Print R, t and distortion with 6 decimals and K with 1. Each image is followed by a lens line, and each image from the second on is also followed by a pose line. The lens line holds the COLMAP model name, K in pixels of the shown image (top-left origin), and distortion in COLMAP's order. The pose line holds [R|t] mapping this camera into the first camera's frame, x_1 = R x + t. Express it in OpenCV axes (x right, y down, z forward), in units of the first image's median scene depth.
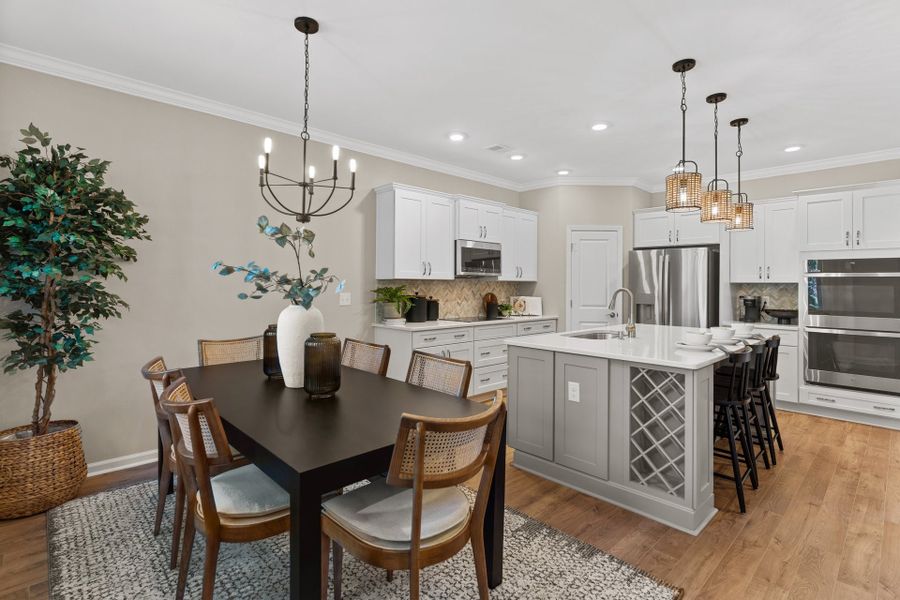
lens RADIAL K [[434.8, 0, 447.6], [0, 434.8, 278.3], [0, 0, 1]] dist [0.004440, -0.001251]
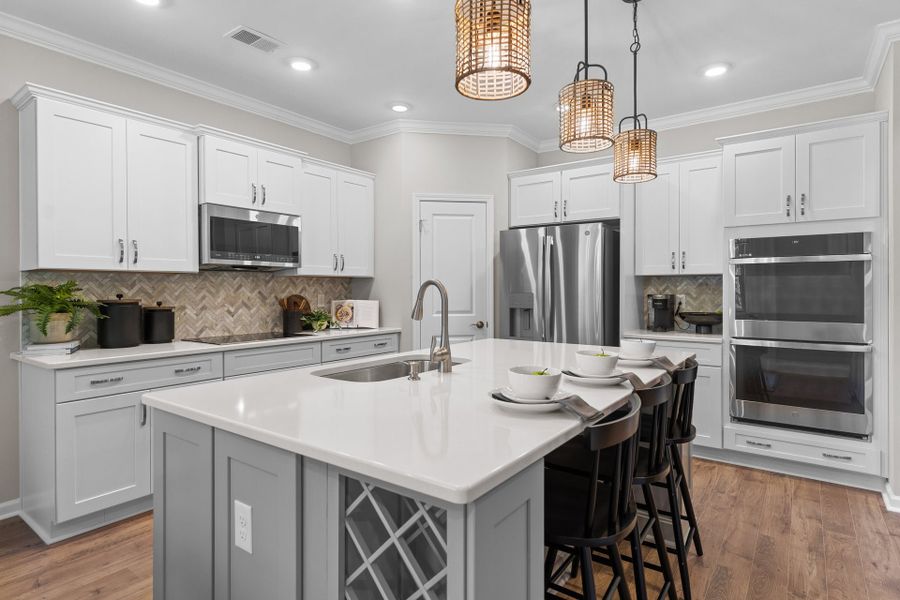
lens RADIAL K [[482.4, 0, 444.6], [0, 482.4, 289.4], [0, 0, 1]] dist [-0.001841, 0.003964]
pose [[0.986422, -0.010520, 0.163892, 0.236237], [0.008057, 0.999845, 0.015686, 0.018913], [-0.164032, -0.014153, 0.986353, 0.306786]]
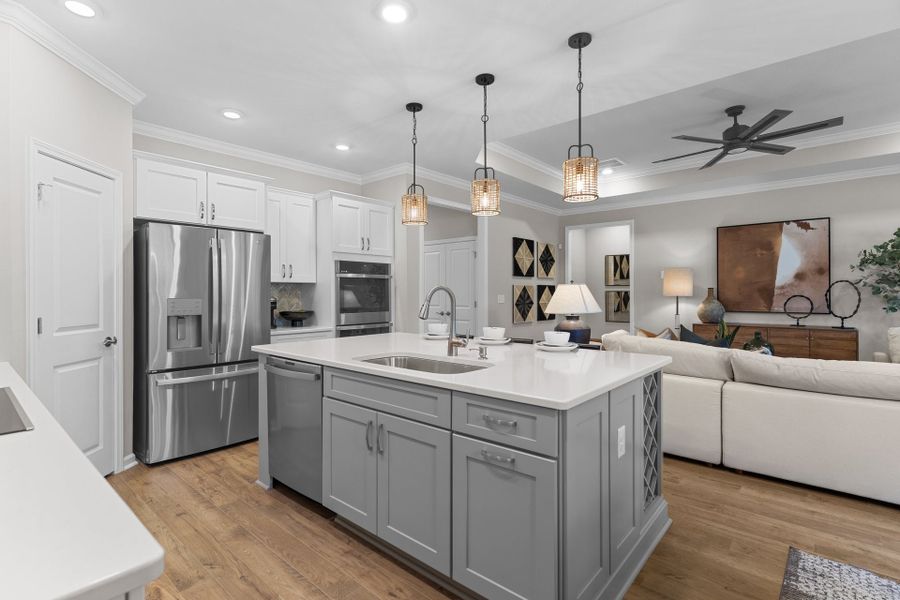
lens RADIAL K [[434.8, 0, 447.8], [0, 434.8, 291.3], [0, 0, 1]] dist [0.004440, -0.001251]
pose [[-0.087317, -0.006086, 0.996162, -0.196558], [-0.012796, 0.999906, 0.004987, 0.020274], [-0.996098, -0.012311, -0.087386, 0.767042]]
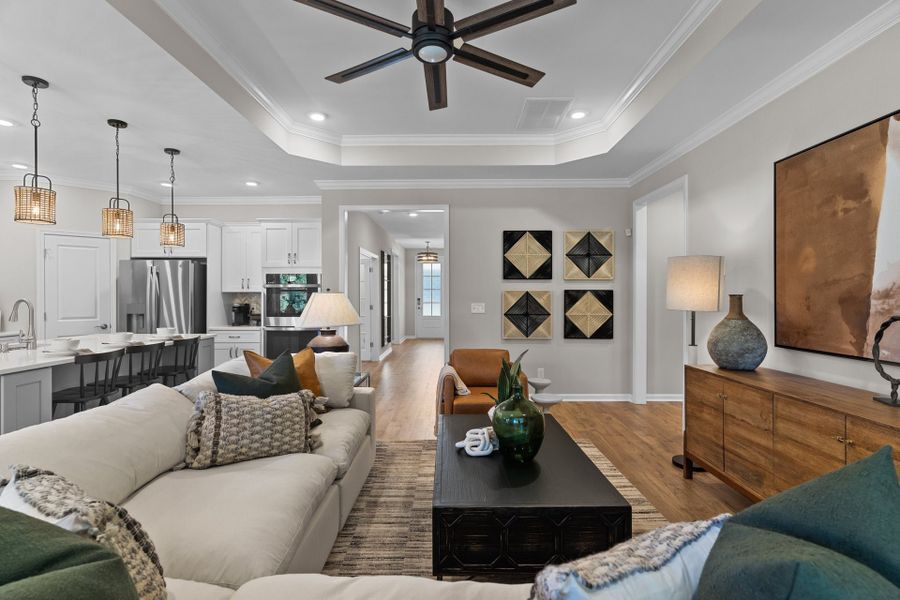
lens RADIAL K [[434.8, 0, 448.4], [0, 434.8, 295.1], [0, 0, 1]] dist [0.004440, -0.001251]
pose [[0.708310, -0.010083, 0.705830, 0.284692], [-0.001601, 0.999872, 0.015890, -0.001493], [-0.705900, -0.012385, 0.708203, -0.245113]]
